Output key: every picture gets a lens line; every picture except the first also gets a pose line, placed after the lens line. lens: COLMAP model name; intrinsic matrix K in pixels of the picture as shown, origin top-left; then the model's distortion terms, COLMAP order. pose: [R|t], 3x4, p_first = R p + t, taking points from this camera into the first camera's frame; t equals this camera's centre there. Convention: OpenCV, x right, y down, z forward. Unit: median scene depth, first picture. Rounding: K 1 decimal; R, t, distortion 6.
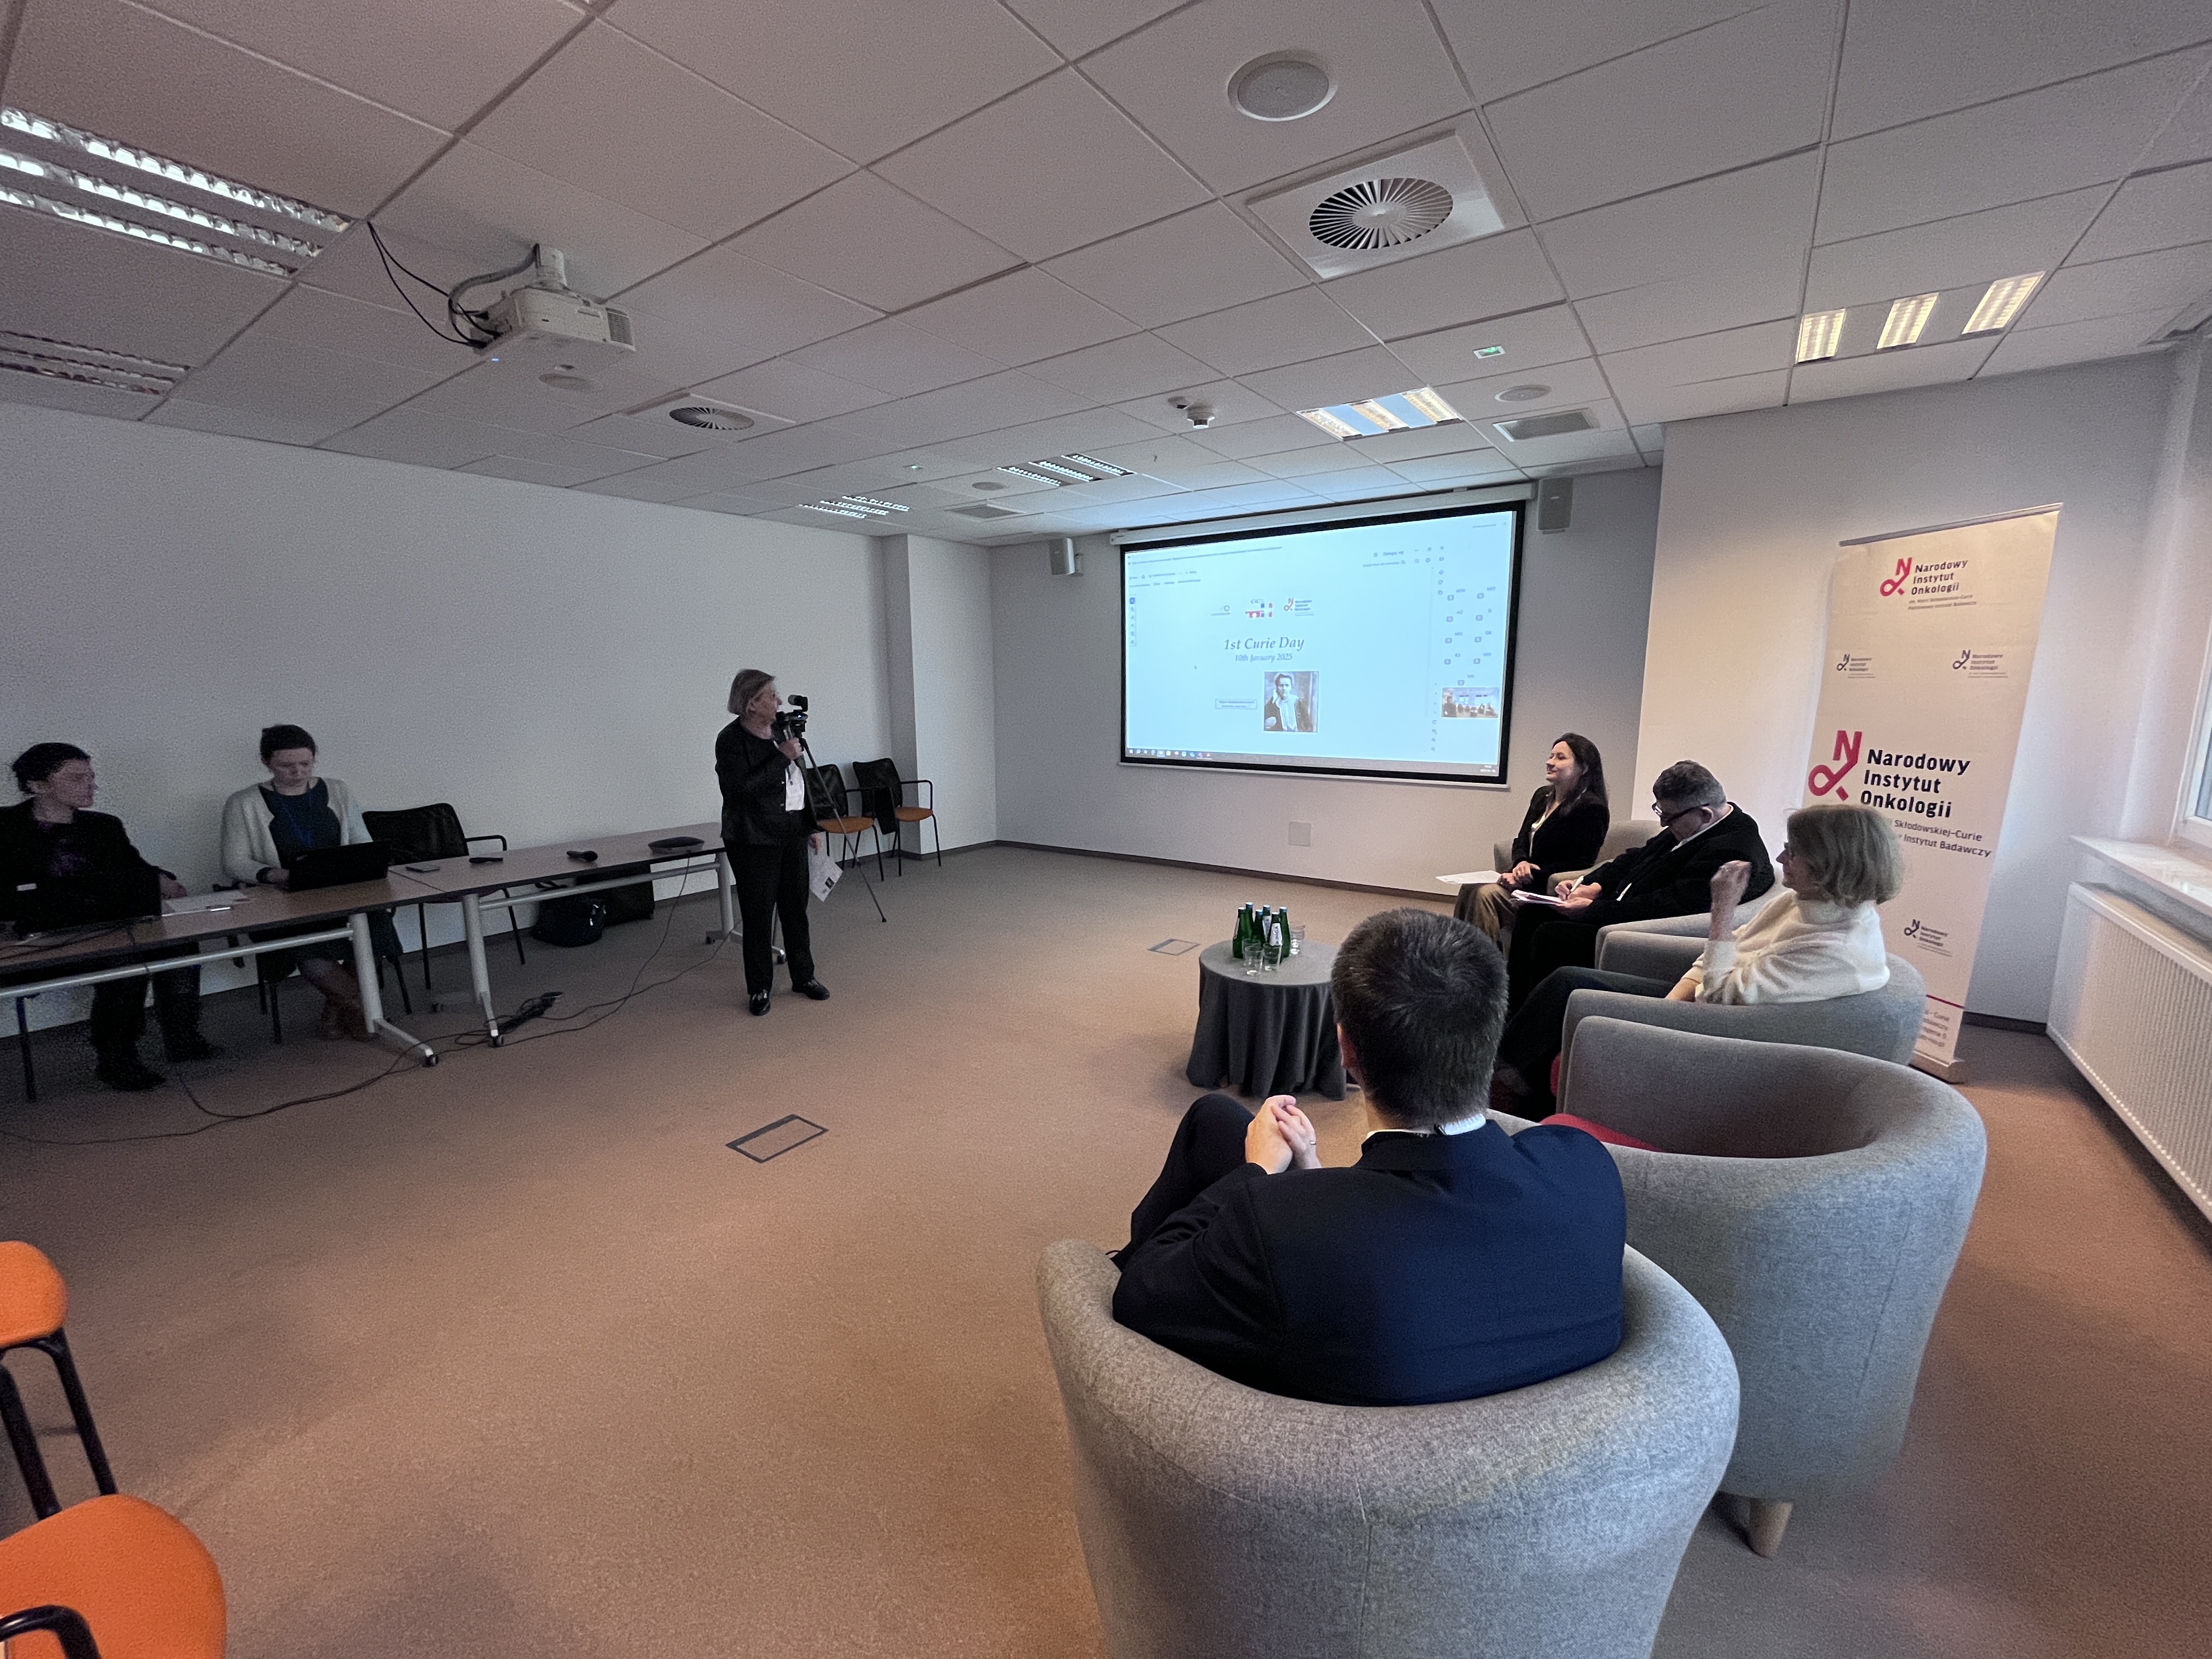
lens RADIAL K [[891.0, 0, 1107.7], [0, 891.0, 832.3], [0, 0, 1]] dist [-0.003812, -0.000493]
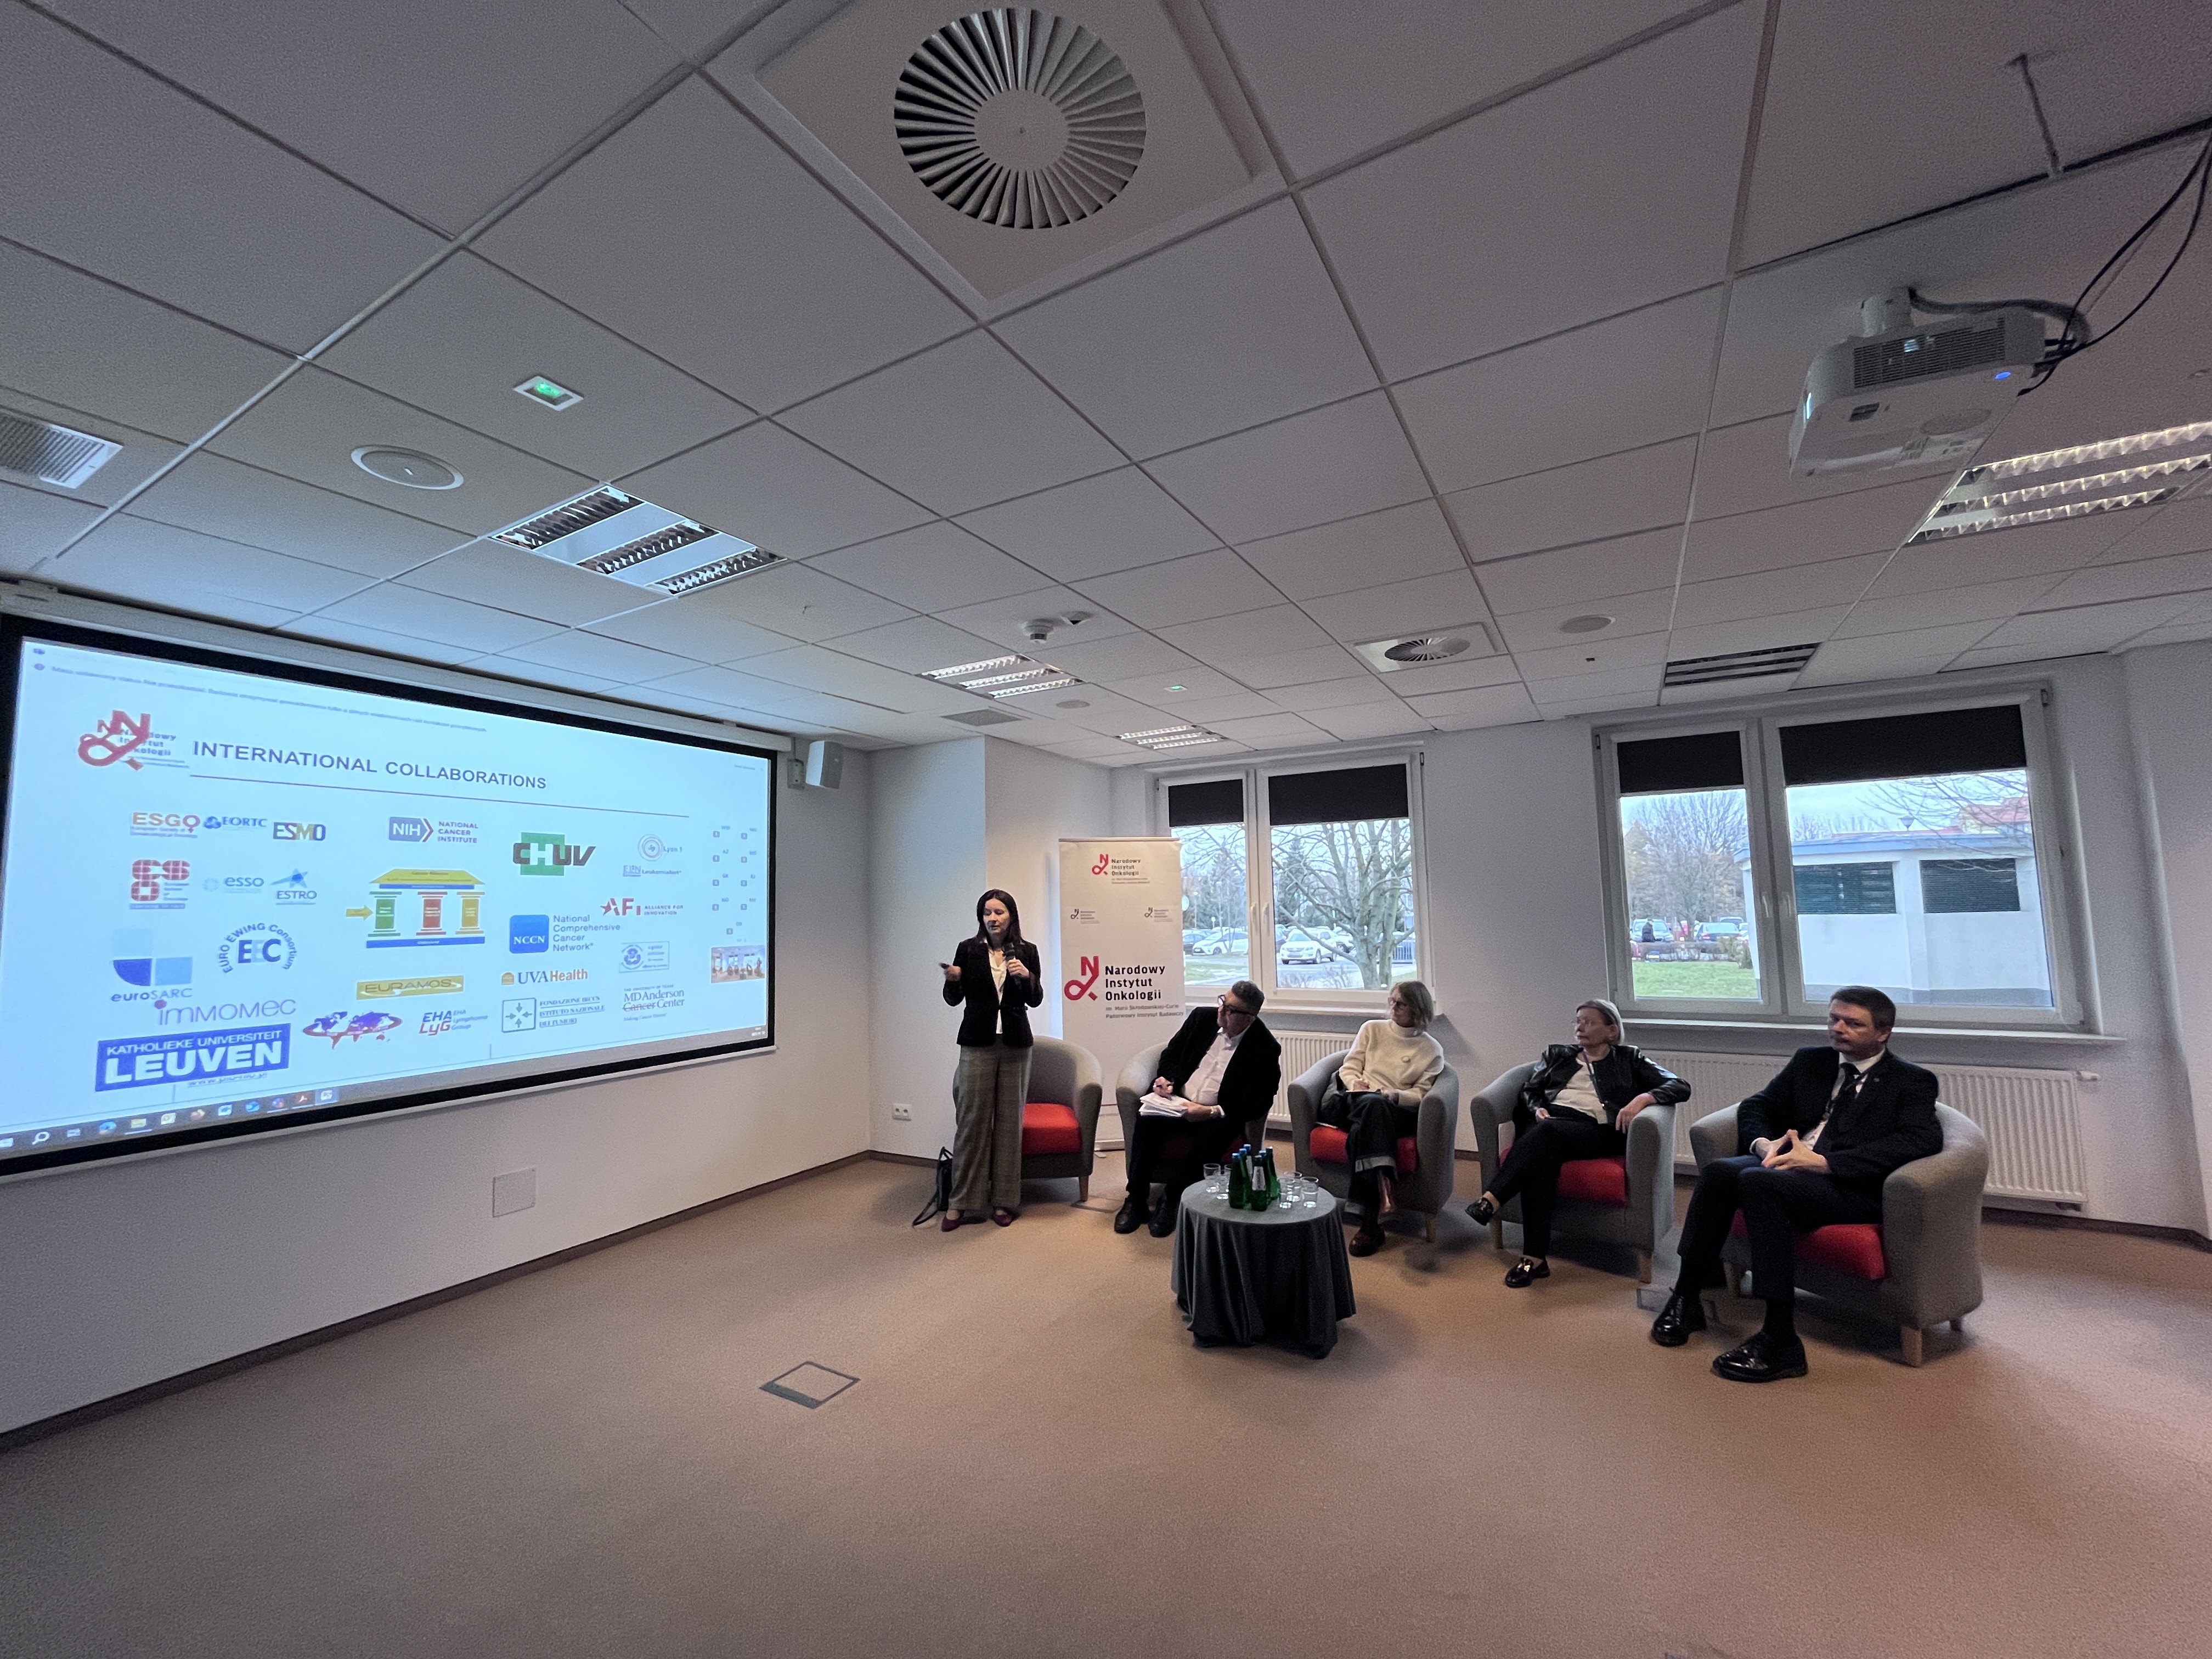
lens RADIAL K [[891.0, 0, 1107.7], [0, 891.0, 832.3], [0, 0, 1]] dist [-0.003812, -0.000493]
pose [[-0.091383, 0.096846, 0.991095, -0.789514], [0.187525, 0.979127, -0.078386, -0.205074], [-0.978000, 0.178692, -0.107637, 1.126931]]
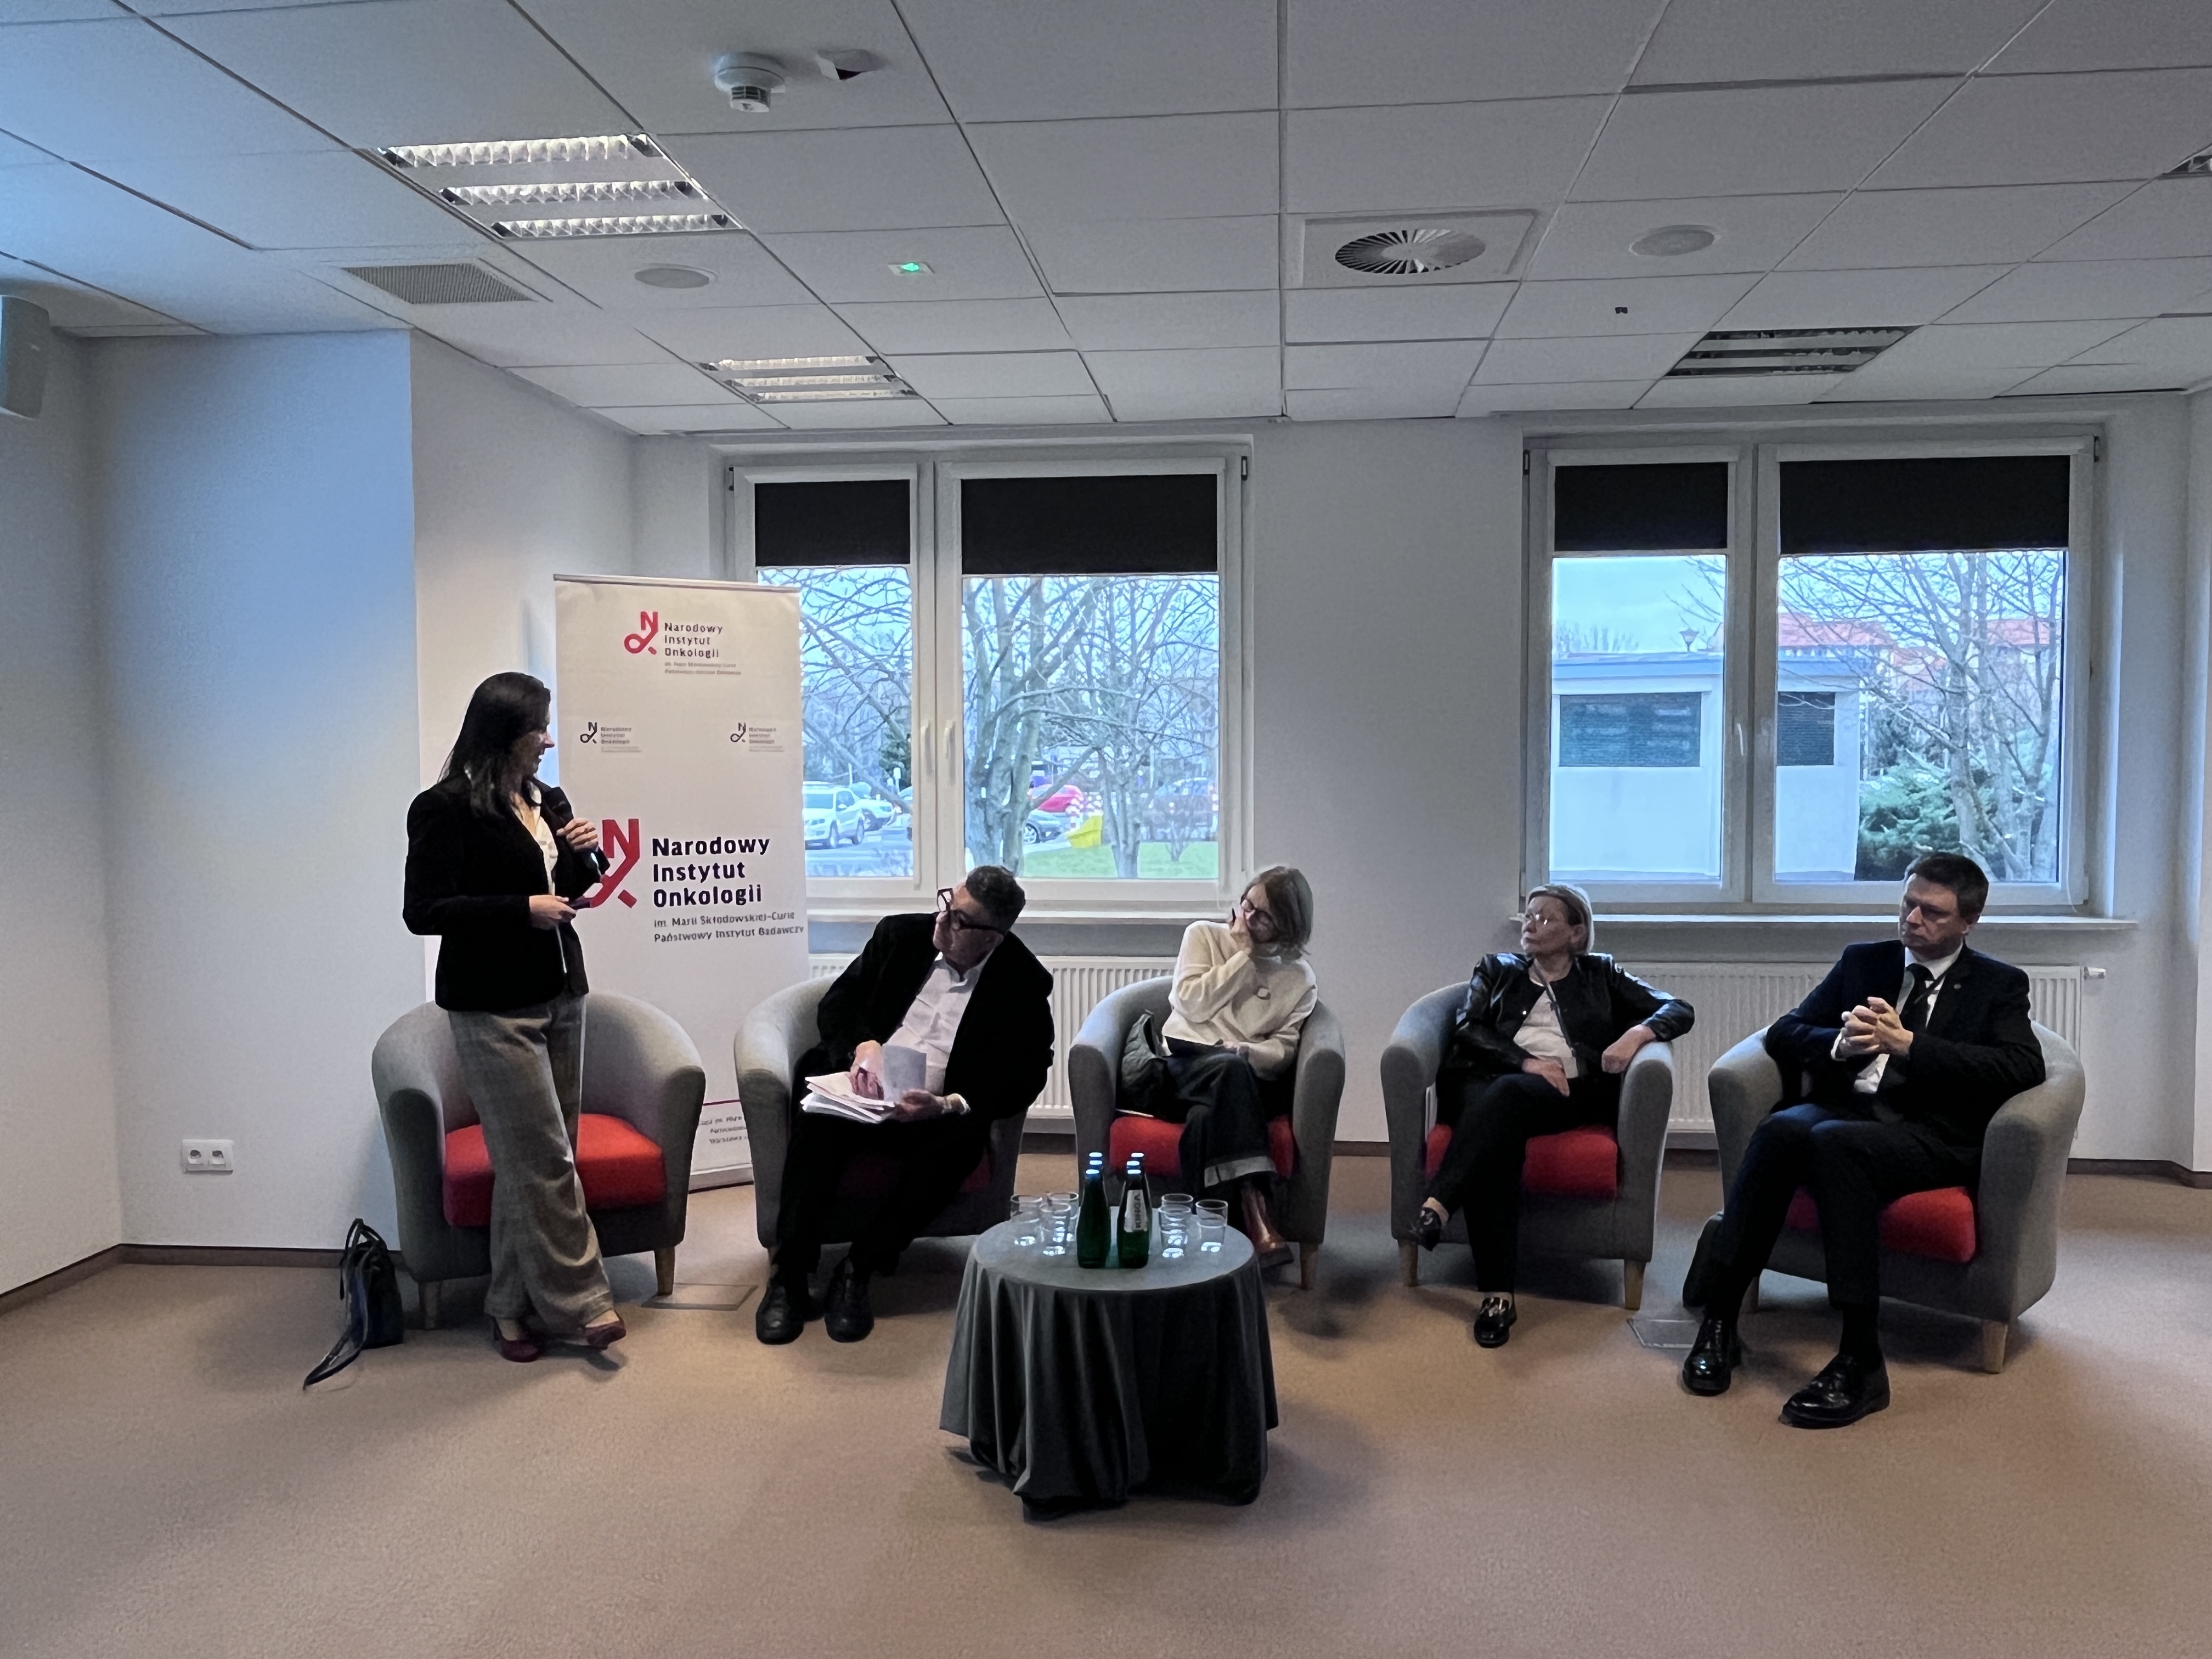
lens RADIAL K [[1632.9, 0, 1100.7], [0, 1632.9, 832.6], [0, 0, 1]] dist [-0.002820, 0.002298]
pose [[-0.482995, -0.036542, 0.874860, -0.642152], [0.153800, 0.980055, 0.125846, -0.223583], [-0.862010, 0.195336, -0.467742, 1.341941]]
